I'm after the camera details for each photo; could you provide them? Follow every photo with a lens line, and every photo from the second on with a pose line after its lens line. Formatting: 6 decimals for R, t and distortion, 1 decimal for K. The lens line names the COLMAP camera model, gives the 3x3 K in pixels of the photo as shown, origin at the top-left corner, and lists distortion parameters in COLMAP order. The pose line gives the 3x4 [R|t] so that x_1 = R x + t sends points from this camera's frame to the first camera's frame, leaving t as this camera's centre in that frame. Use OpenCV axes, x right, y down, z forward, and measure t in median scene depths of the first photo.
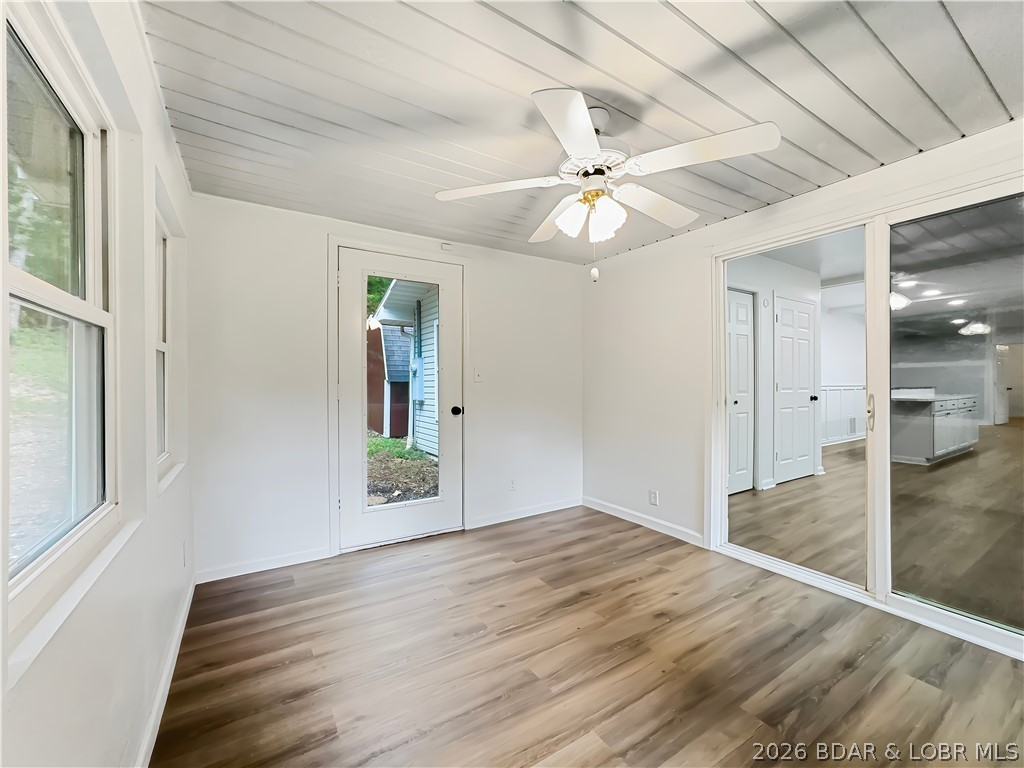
lens RADIAL K [[423.1, 0, 516.8], [0, 423.1, 383.4], [0, 0, 1]] dist [-0.028755, 0.009551]
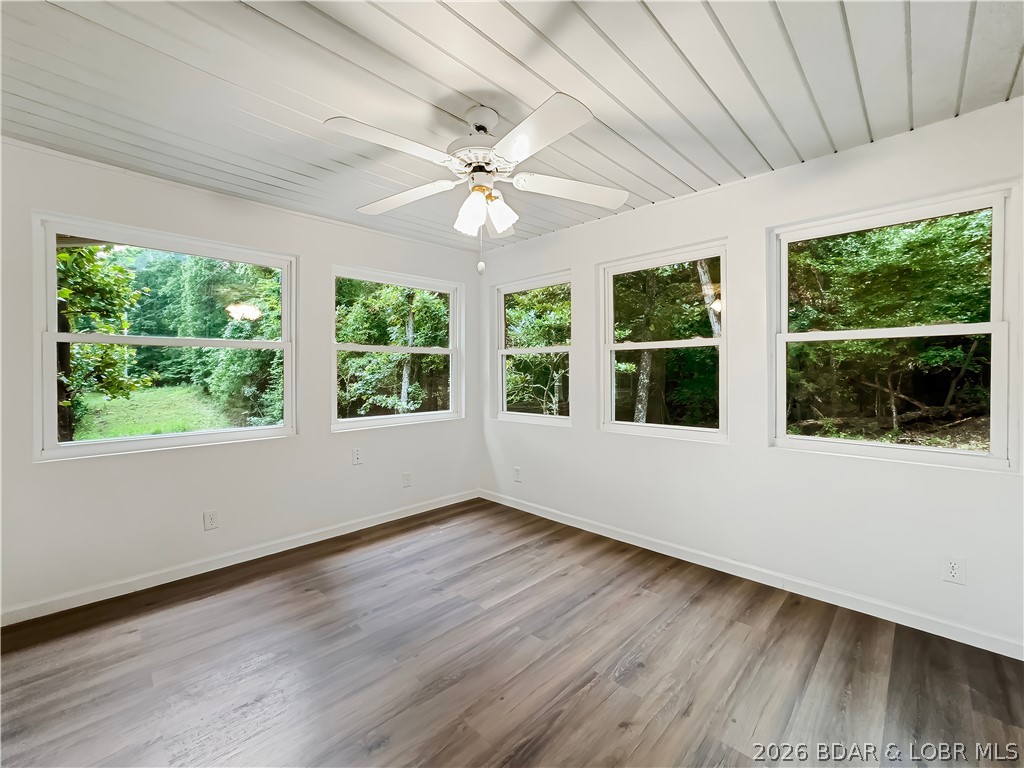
lens RADIAL K [[423.1, 0, 515.8], [0, 423.1, 379.2], [0, 0, 1]] dist [-0.028755, 0.009551]
pose [[-0.972754, 0.009862, -0.231630, 0.323757], [0.007790, 0.999921, 0.009860, 0.000369], [0.231709, 0.007787, -0.972754, 1.916330]]
